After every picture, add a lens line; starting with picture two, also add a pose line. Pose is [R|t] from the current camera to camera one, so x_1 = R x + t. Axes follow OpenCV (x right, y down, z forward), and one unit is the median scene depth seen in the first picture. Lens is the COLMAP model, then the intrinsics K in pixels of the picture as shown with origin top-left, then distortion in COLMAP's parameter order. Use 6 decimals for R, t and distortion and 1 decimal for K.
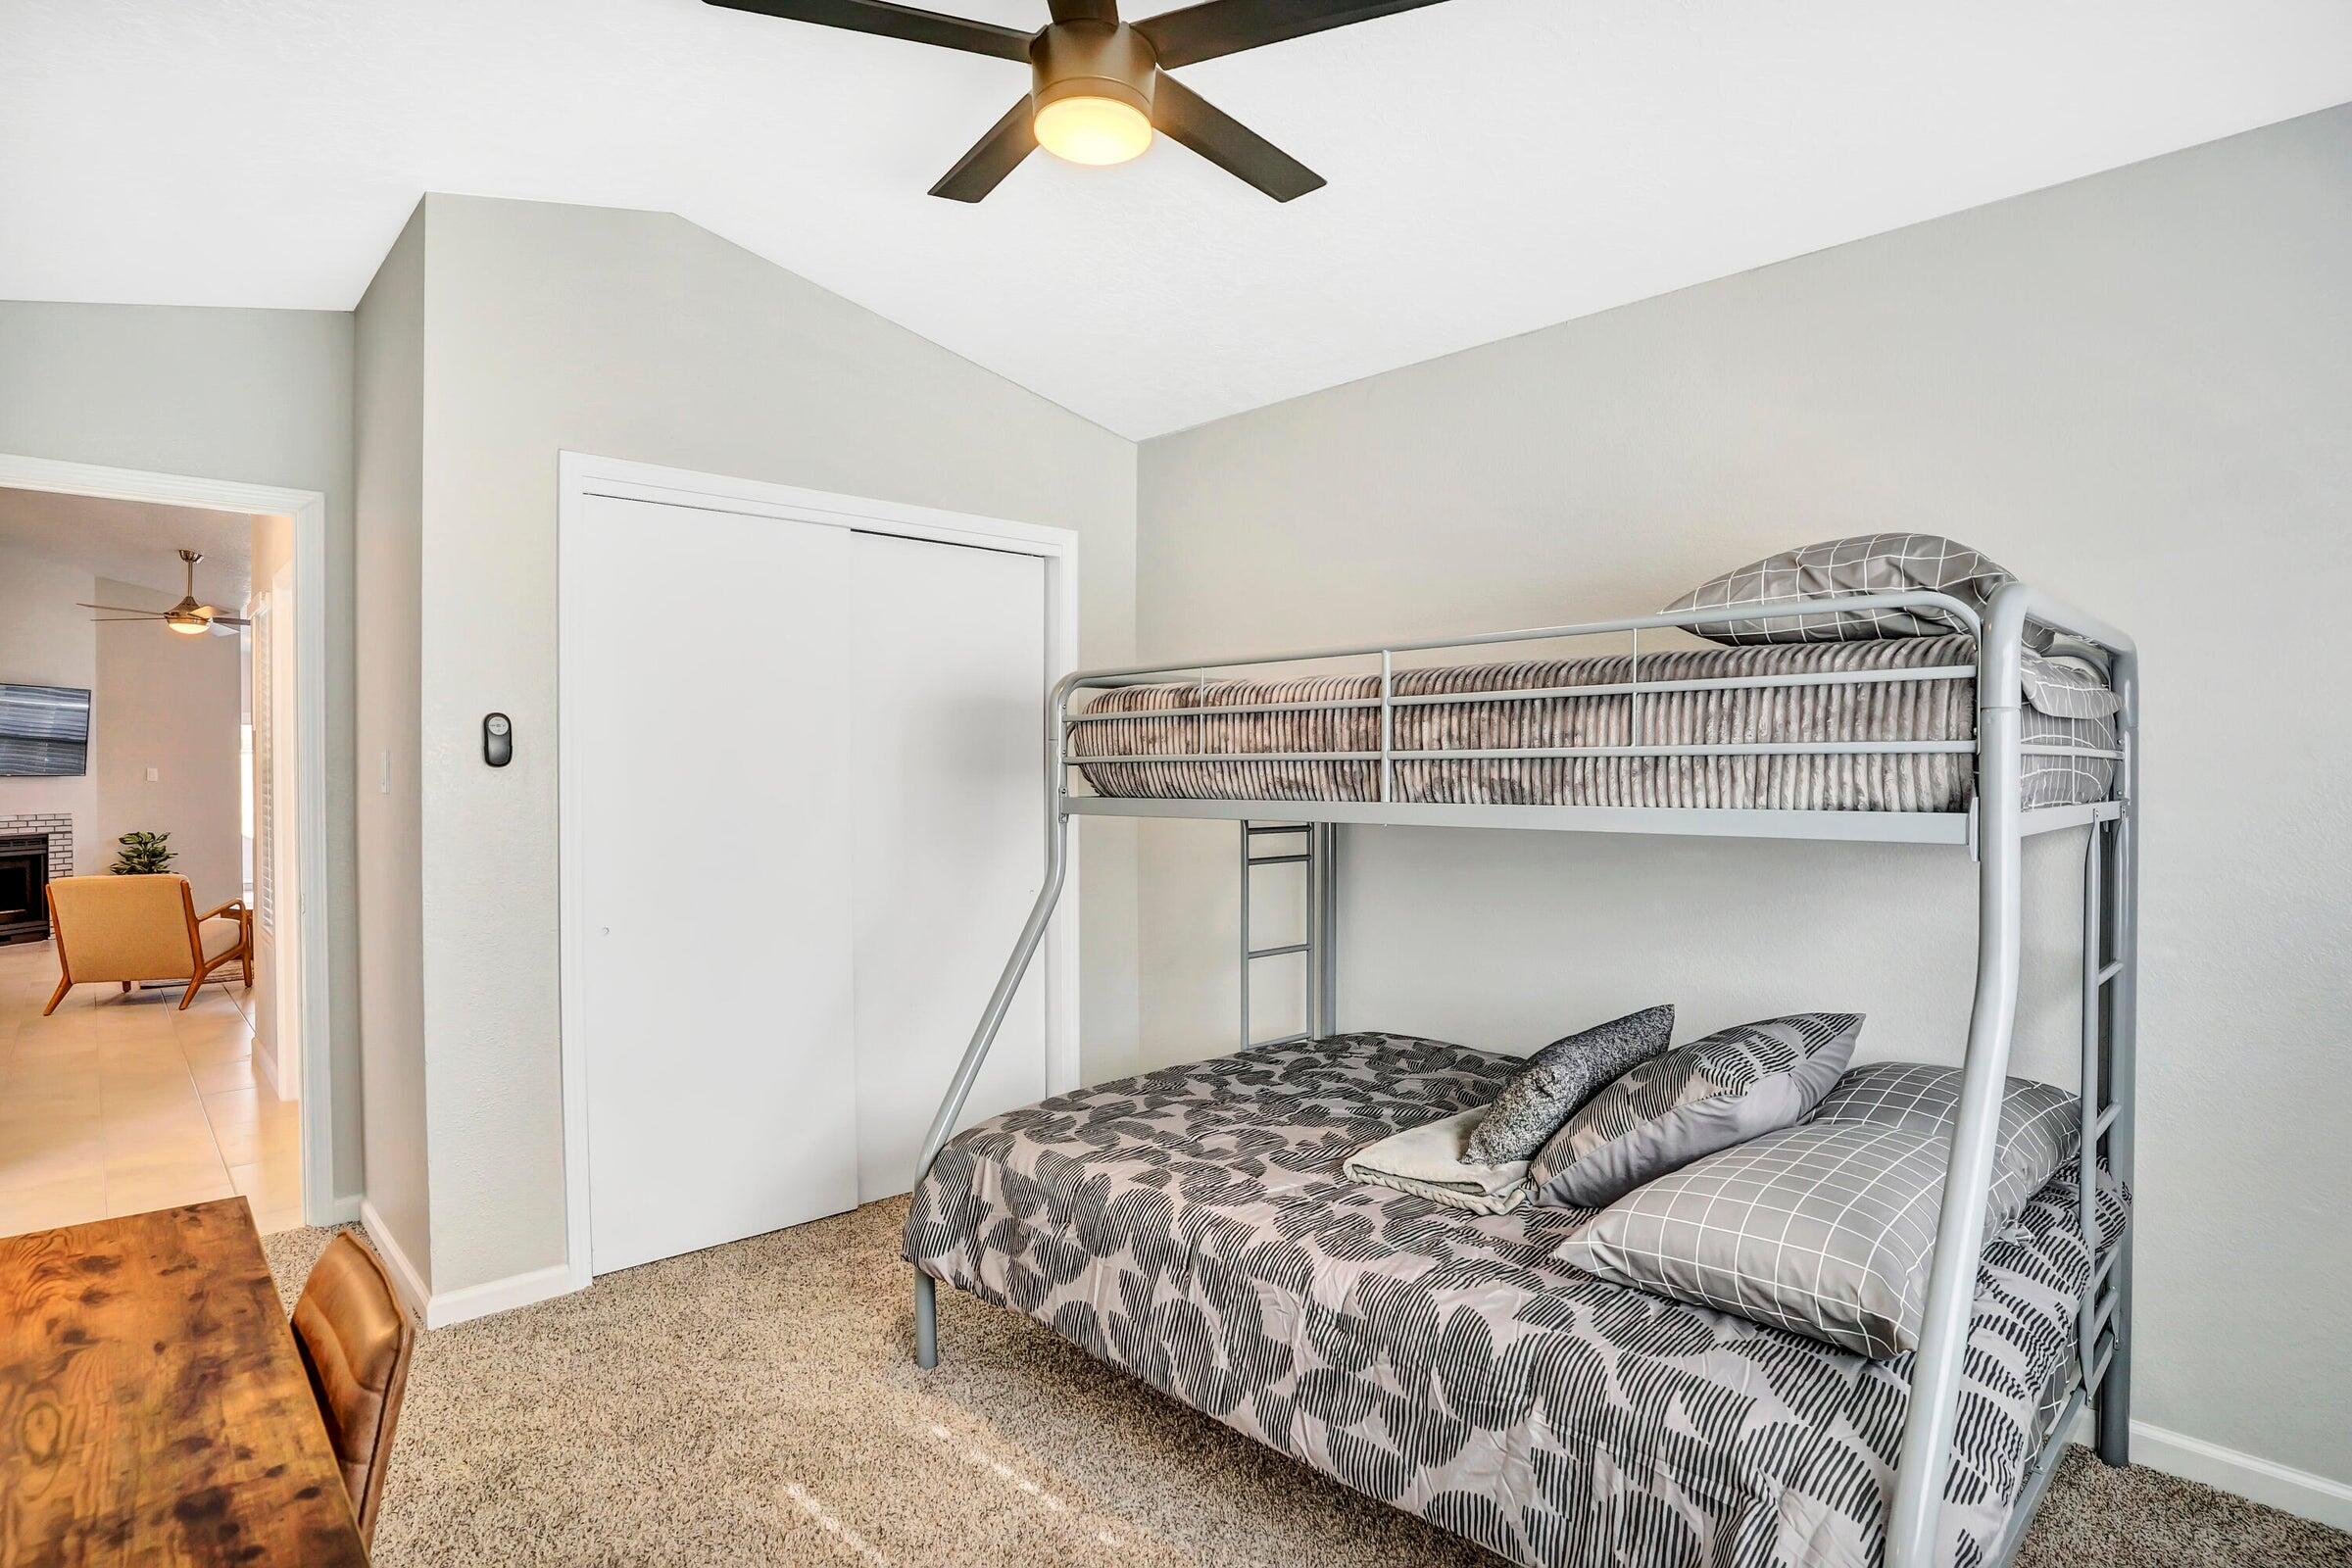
lens RADIAL K [[1234.5, 0, 1176.0], [0, 1234.5, 784.0], [0, 0, 1]] dist [-0.000011, 0.000188]
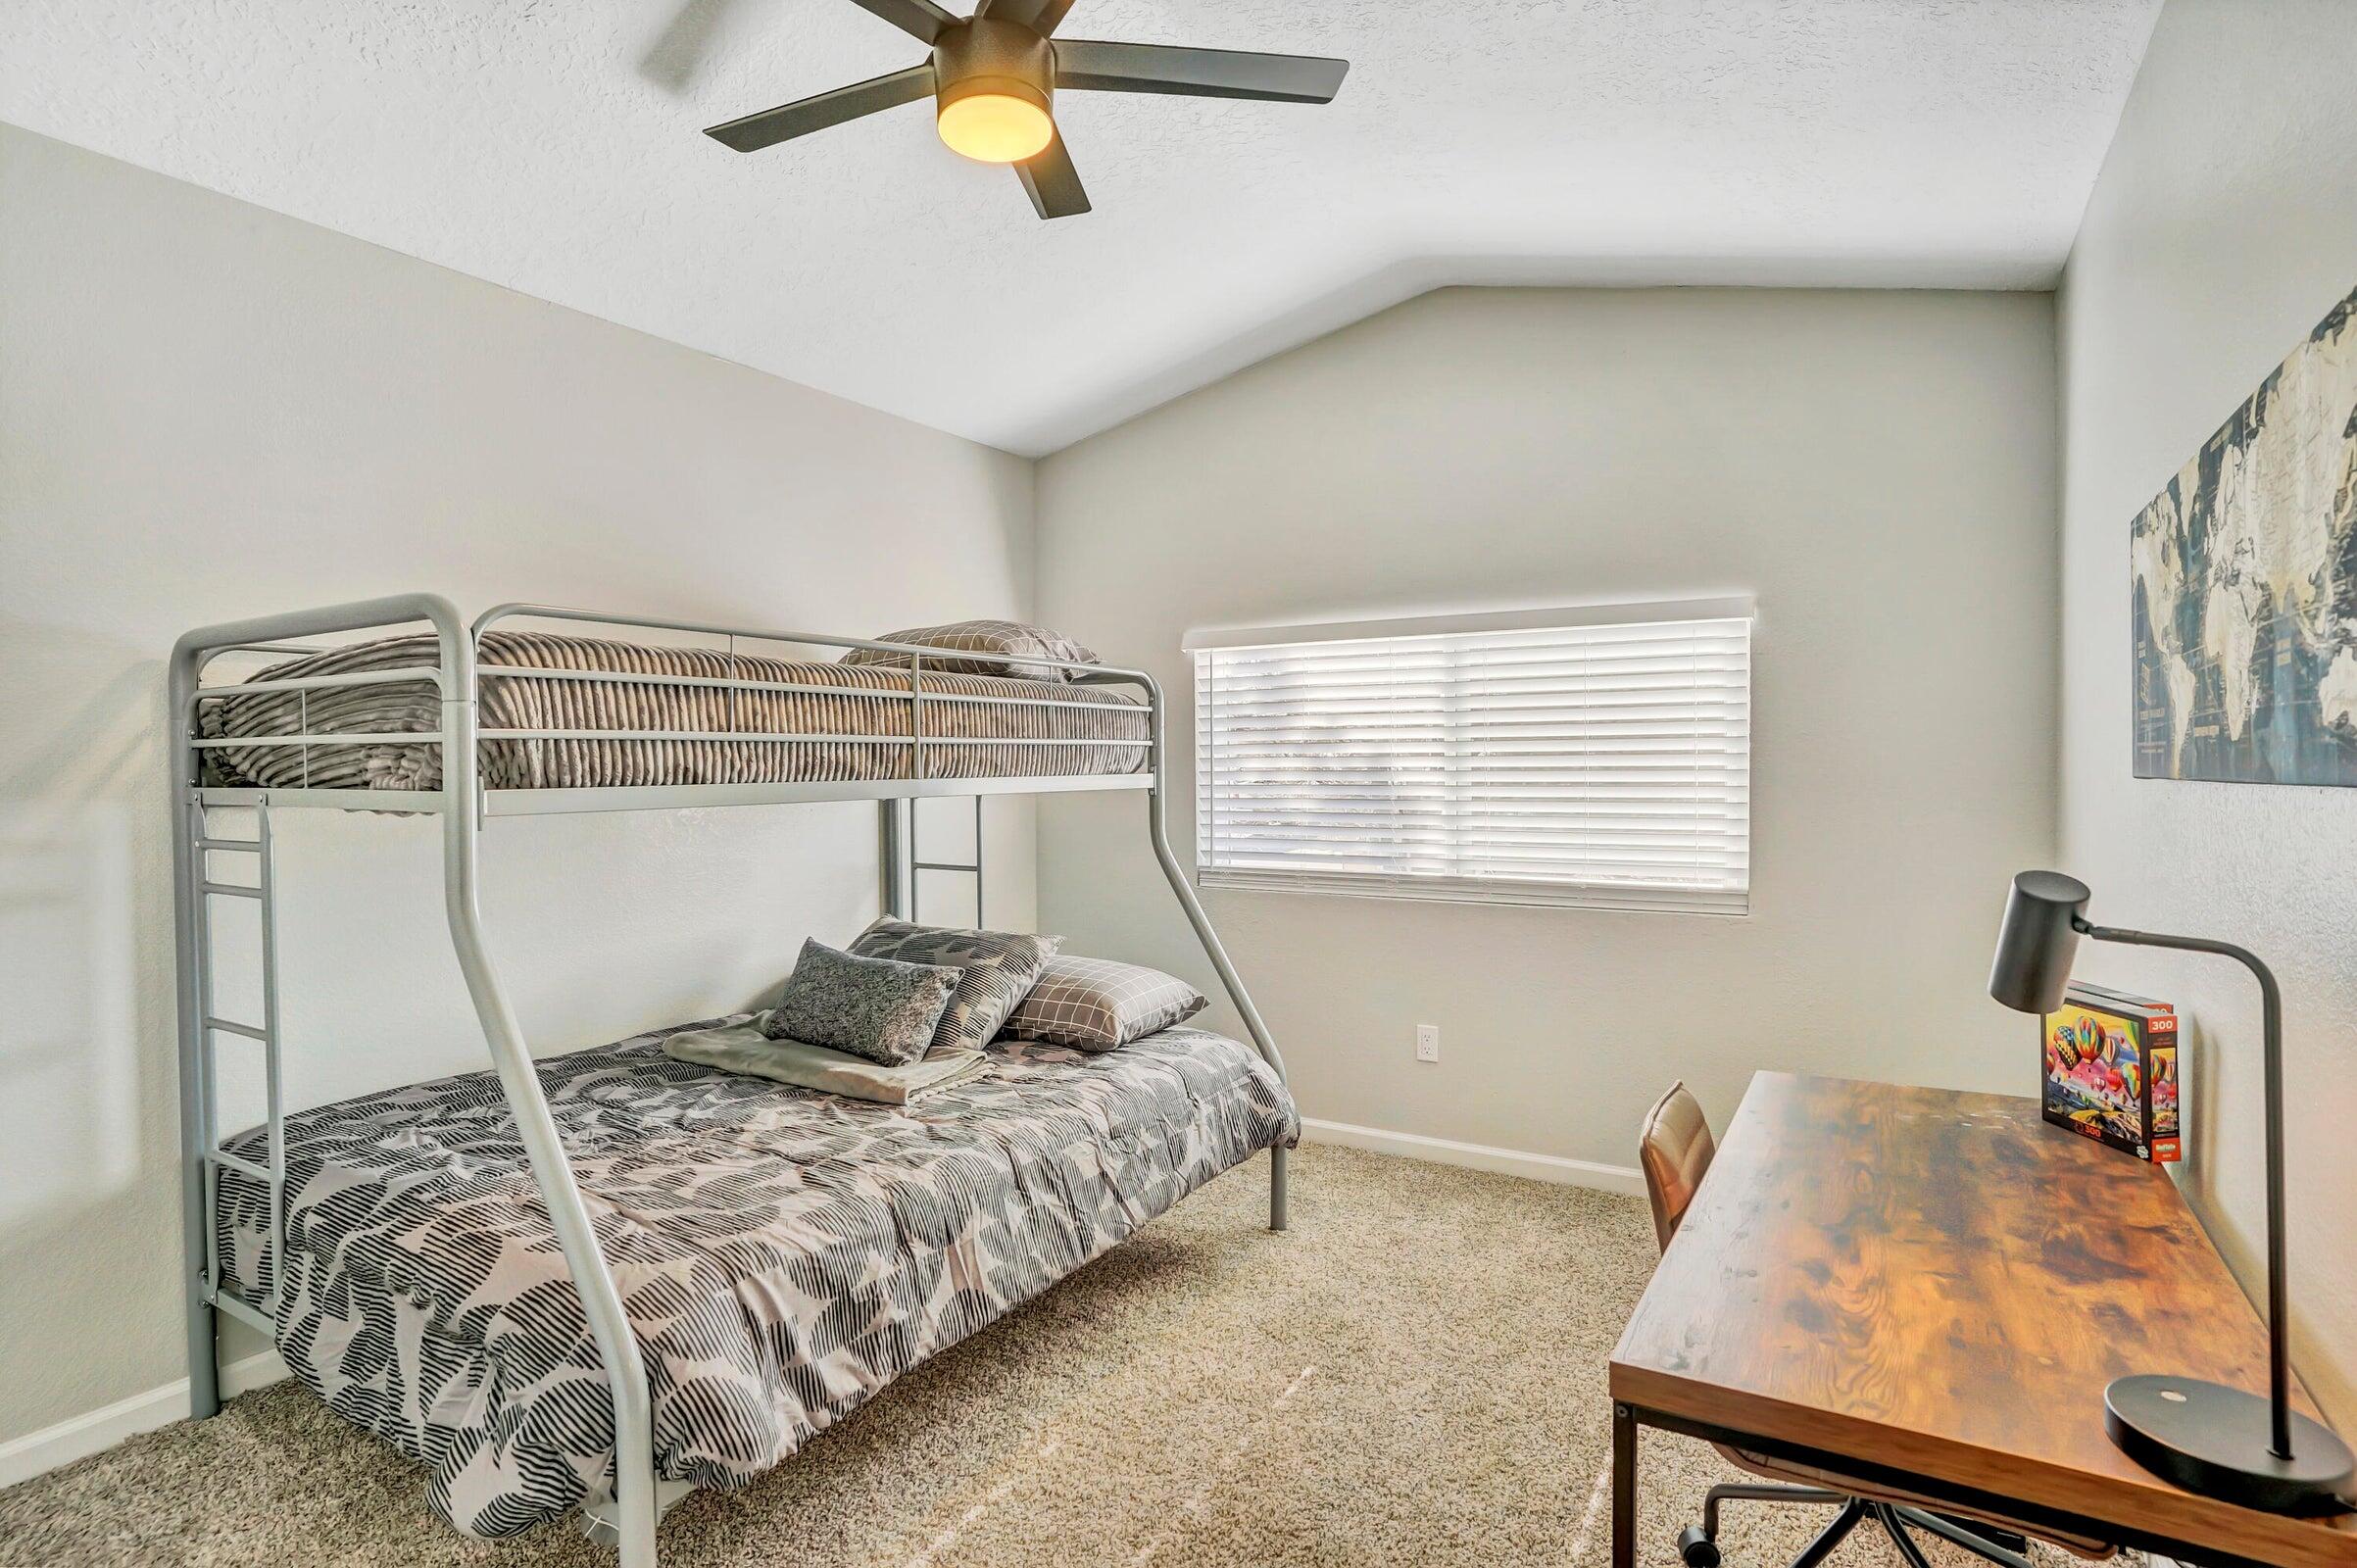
lens RADIAL K [[1237.1, 0, 1178.5], [0, 1237.1, 784.0], [0, 0, 1]] dist [-0.000011, 0.000188]
pose [[-0.271910, -0.023015, 0.962047, -0.950398], [0.007900, 0.999627, 0.026147, -0.008913], [-0.962290, 0.014709, -0.271627, 0.976625]]
